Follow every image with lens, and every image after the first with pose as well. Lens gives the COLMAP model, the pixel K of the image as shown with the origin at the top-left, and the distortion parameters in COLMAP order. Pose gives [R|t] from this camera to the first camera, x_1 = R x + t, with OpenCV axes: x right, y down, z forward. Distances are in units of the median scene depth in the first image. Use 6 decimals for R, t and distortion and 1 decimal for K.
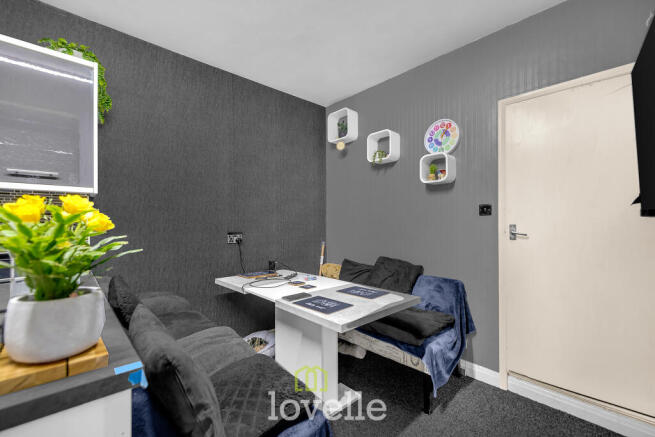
lens RADIAL K [[283.1, 0, 327.7], [0, 283.1, 220.8], [0, 0, 1]] dist [0.007267, 0.000064]
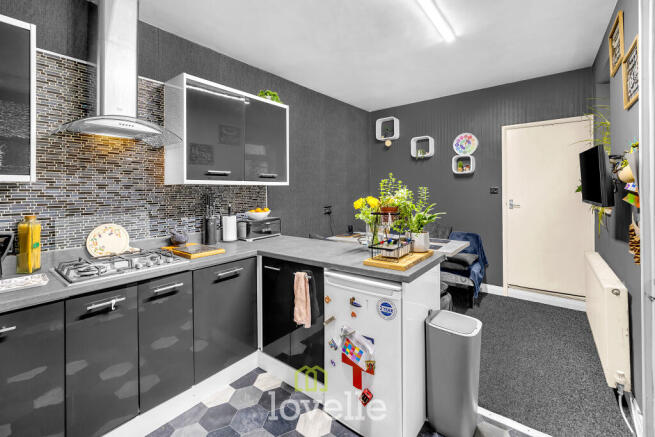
lens RADIAL K [[283.1, 0, 333.9], [0, 283.1, 191.7], [0, 0, 1]] dist [0.007267, 0.000064]
pose [[0.988403, -0.011140, 0.151443, -0.585888], [0.010203, 0.999924, 0.006959, -0.050369], [-0.151509, -0.005333, 0.988441, -0.470321]]
